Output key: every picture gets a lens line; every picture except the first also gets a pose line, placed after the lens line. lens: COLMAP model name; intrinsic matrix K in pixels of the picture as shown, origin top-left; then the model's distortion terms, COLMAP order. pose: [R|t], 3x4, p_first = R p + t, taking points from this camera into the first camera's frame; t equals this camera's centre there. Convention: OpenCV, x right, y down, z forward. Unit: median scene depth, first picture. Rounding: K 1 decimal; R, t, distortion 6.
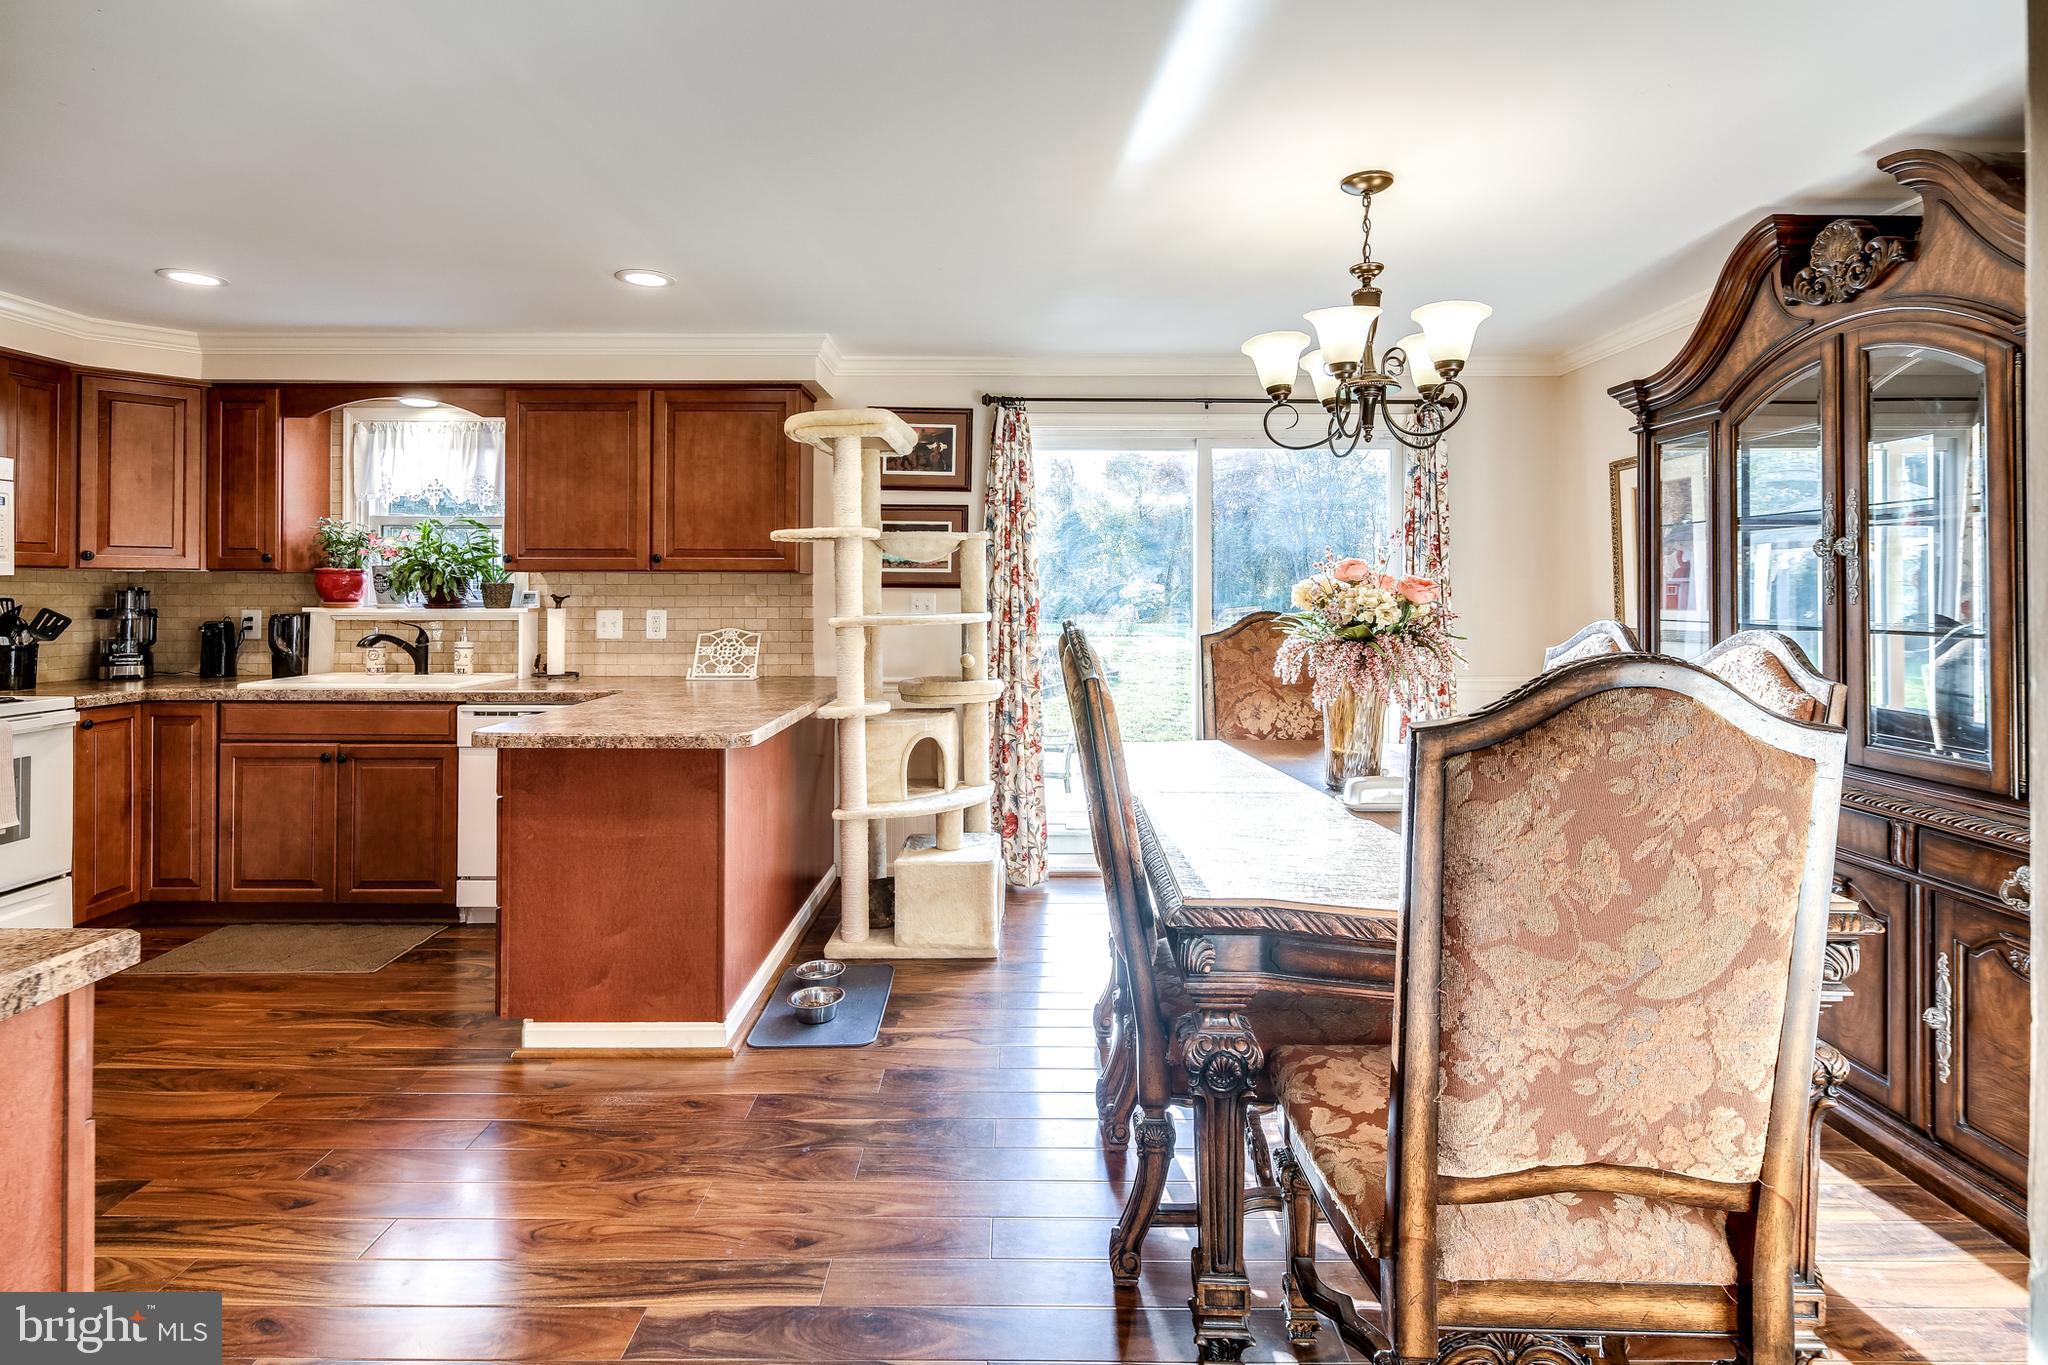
lens RADIAL K [[988.8, 0, 1018.6], [0, 988.8, 580.2], [0, 0, 1]] dist [-0.000295, -0.002905]
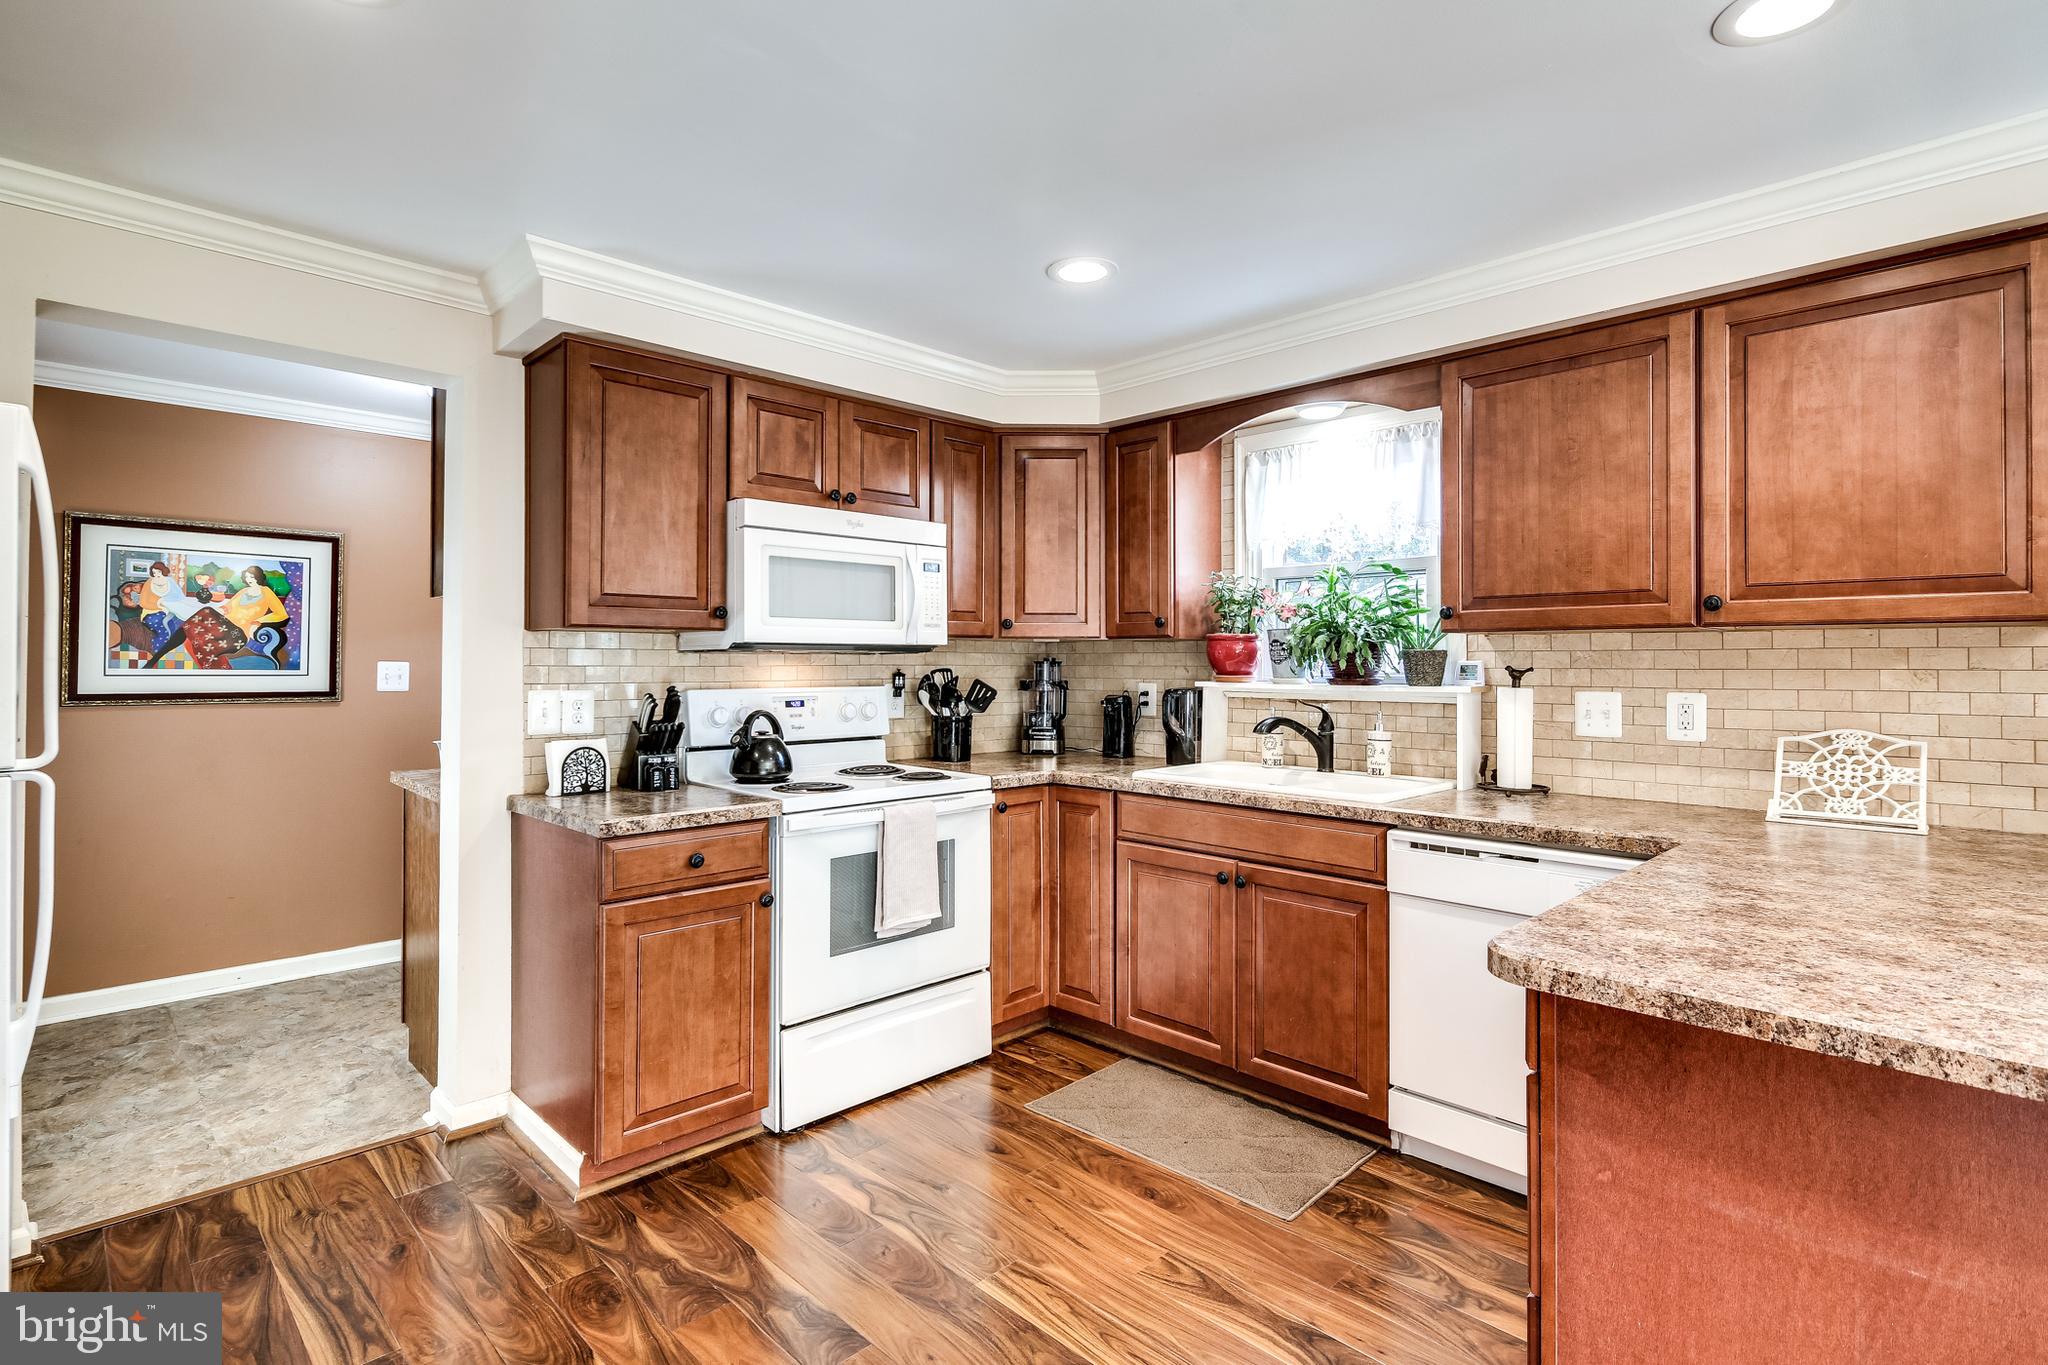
lens RADIAL K [[993.7, 0, 1020.5], [0, 993.7, 654.2], [0, 0, 1]] dist [0.002999, -0.001609]
pose [[0.699446, -0.006766, -0.714653, -0.235711], [0.006729, 0.999973, -0.002882, 0.006378], [0.714654, -0.002793, 0.699473, 0.317615]]
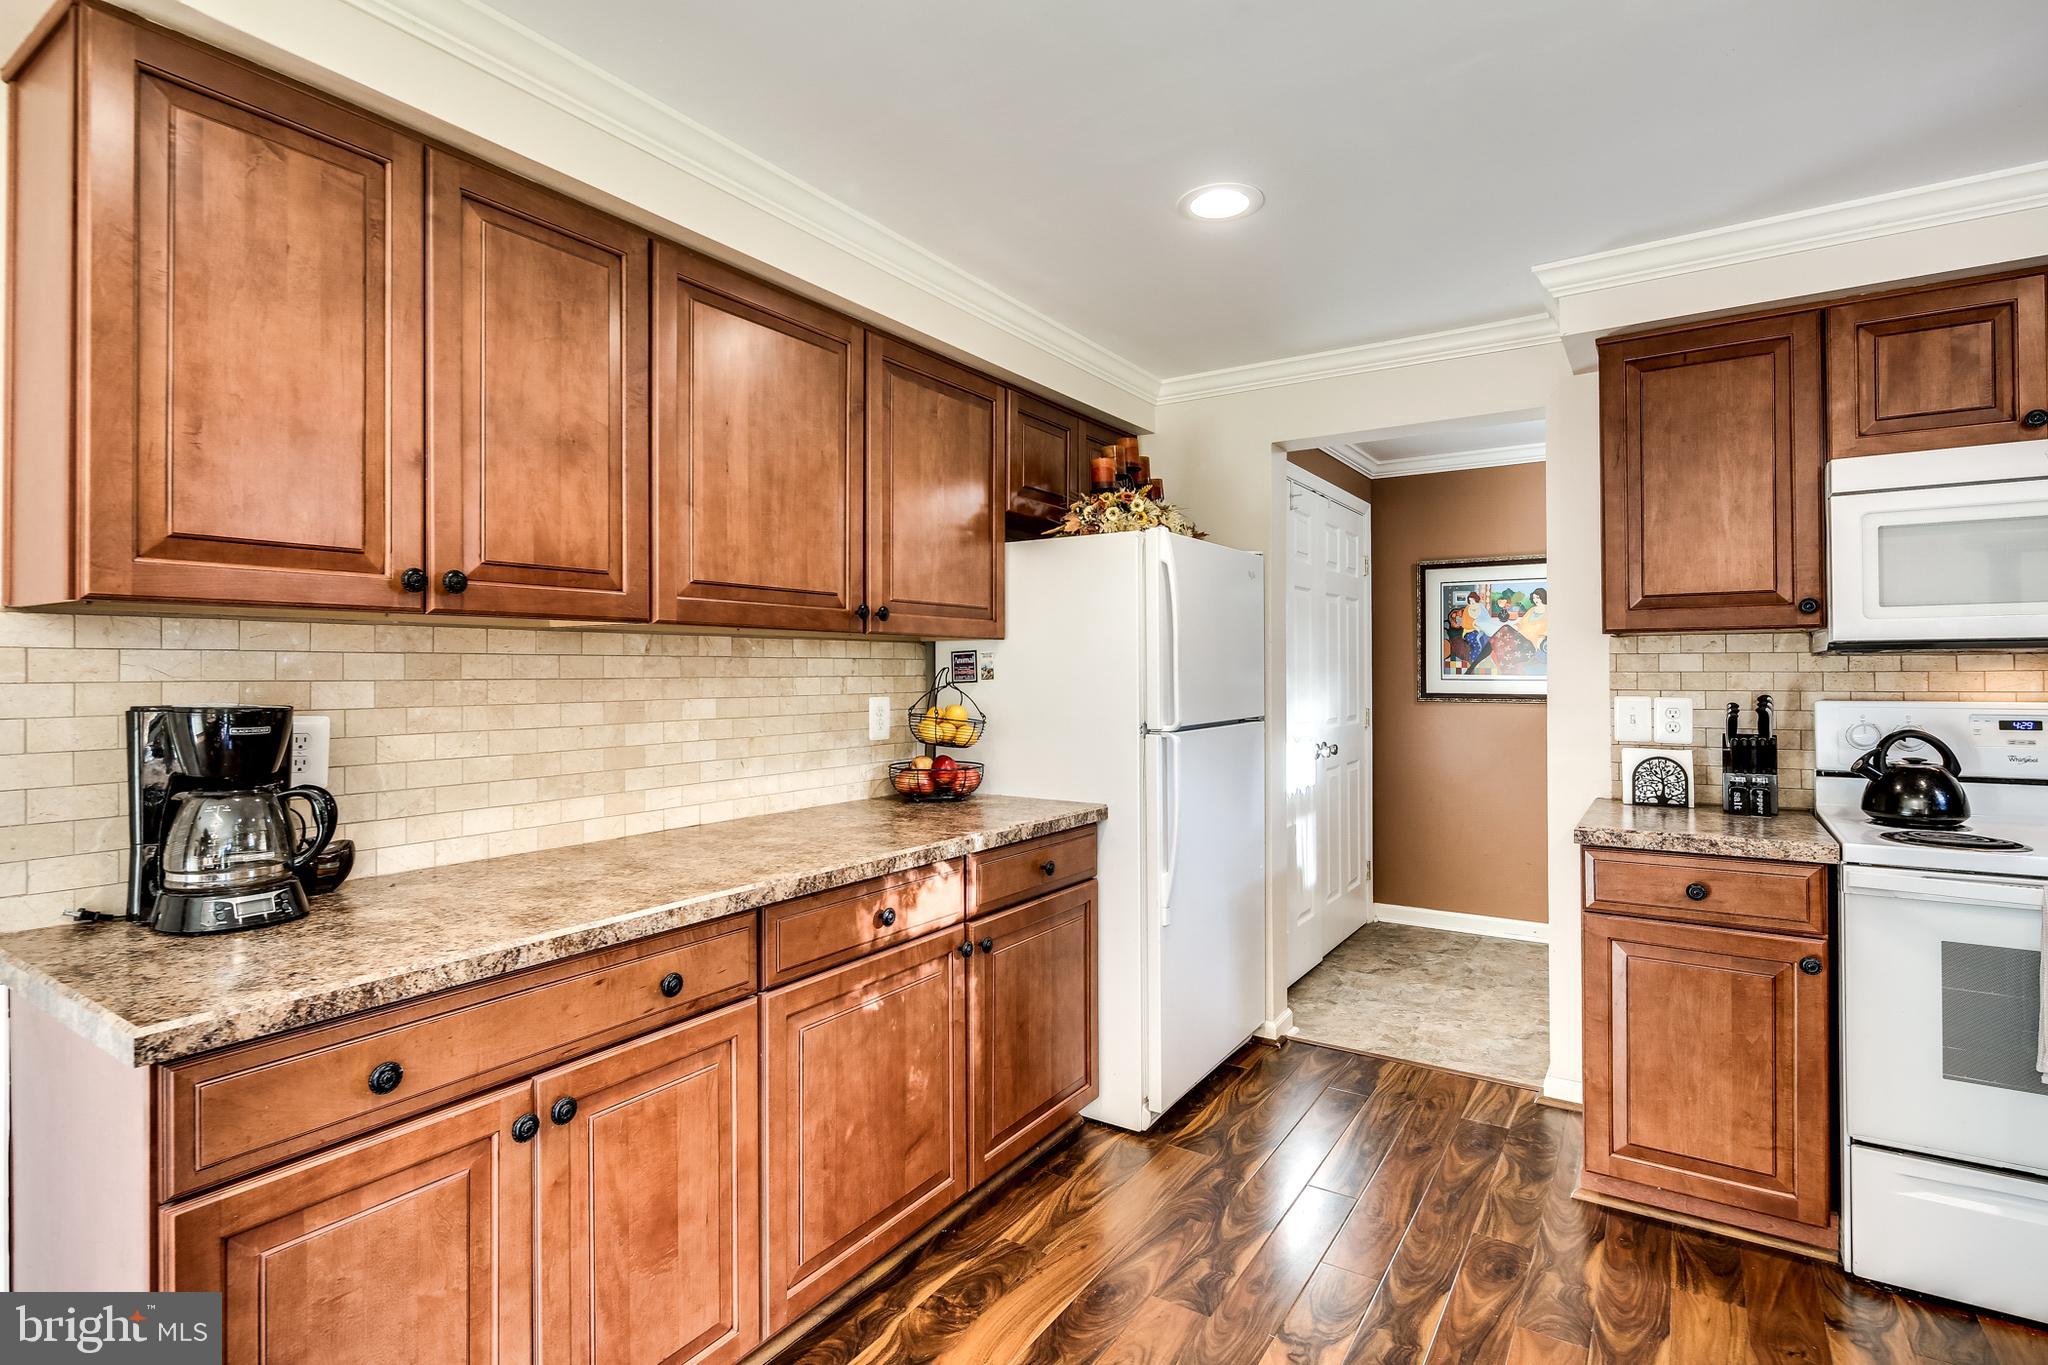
lens RADIAL K [[993.7, 0, 1016.4], [0, 993.7, 665.3], [0, 0, 1]] dist [0.002999, -0.001609]
pose [[-0.552898, -0.004019, -0.833239, -0.157069], [0.012075, 0.999845, -0.012835, 0.009394], [0.833161, -0.017158, -0.552764, 0.593672]]
